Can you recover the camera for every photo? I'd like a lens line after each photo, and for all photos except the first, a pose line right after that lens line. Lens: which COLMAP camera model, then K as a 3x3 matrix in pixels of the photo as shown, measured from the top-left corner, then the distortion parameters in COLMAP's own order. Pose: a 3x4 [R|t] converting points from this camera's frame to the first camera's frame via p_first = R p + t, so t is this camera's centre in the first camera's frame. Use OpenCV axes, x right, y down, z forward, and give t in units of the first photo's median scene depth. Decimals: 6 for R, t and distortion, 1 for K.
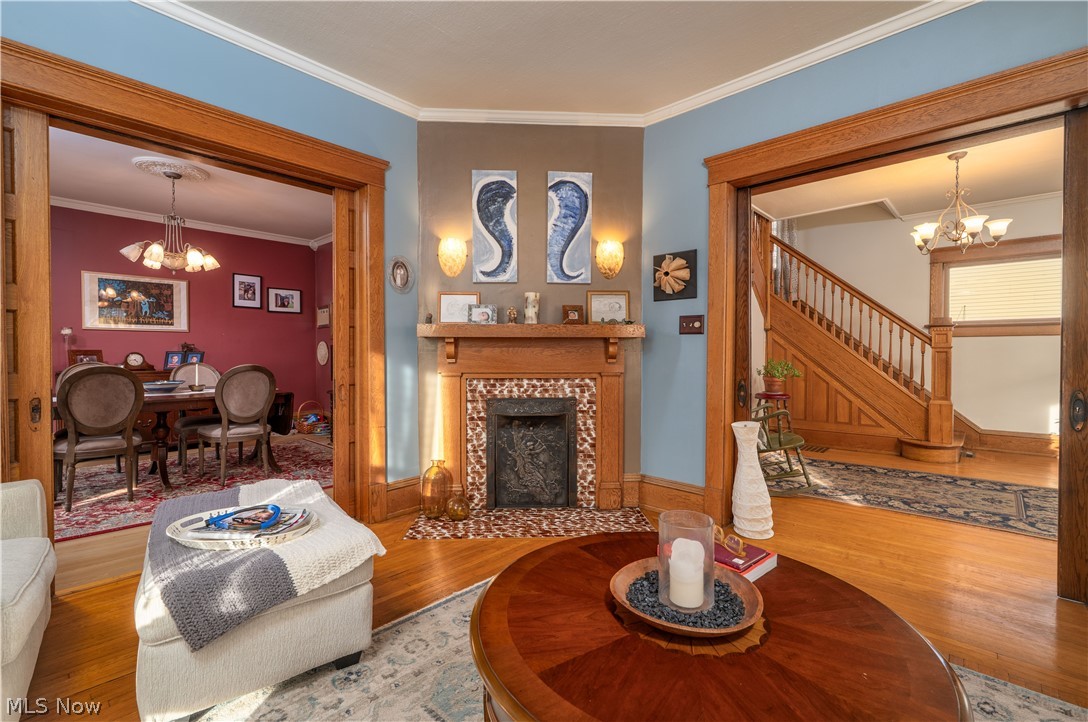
lens RADIAL K [[468.3, 0, 543.6], [0, 468.3, 360.2], [0, 0, 1]] dist [0.000348, 0.000071]
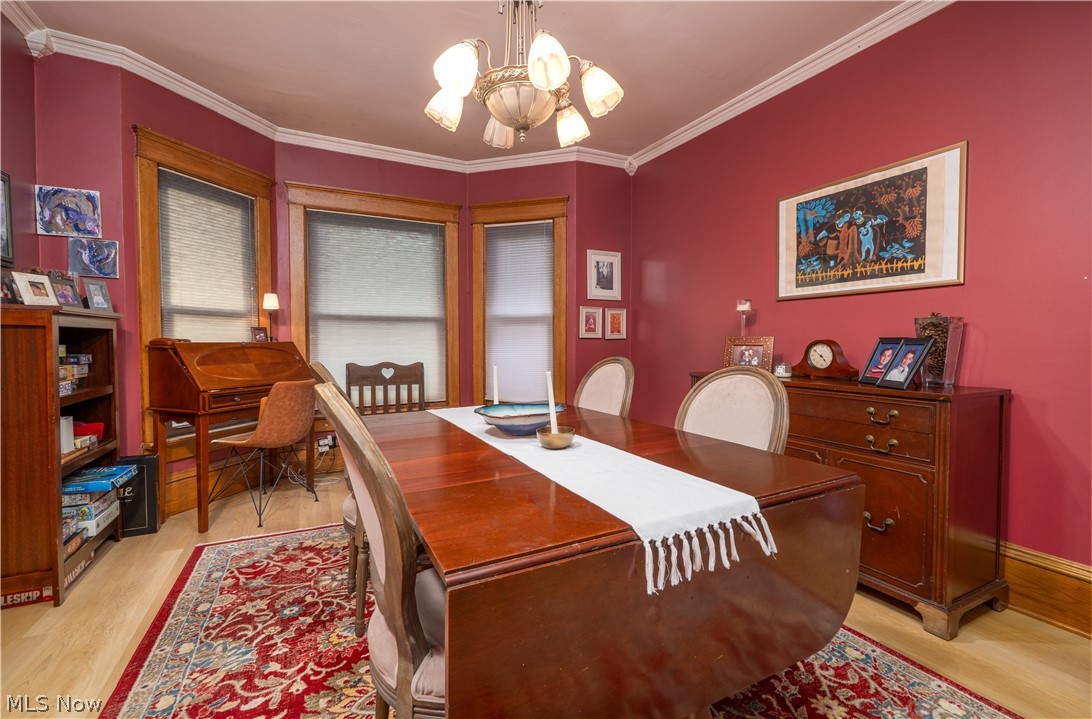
lens RADIAL K [[470.0, 0, 545.0], [0, 470.0, 357.0], [0, 0, 1]] dist [0.000348, 0.000071]
pose [[-0.354557, 0.030332, -0.934542, -0.309920], [-0.013365, 0.999207, 0.037501, -0.013424], [0.934939, 0.025787, -0.353870, 0.862974]]
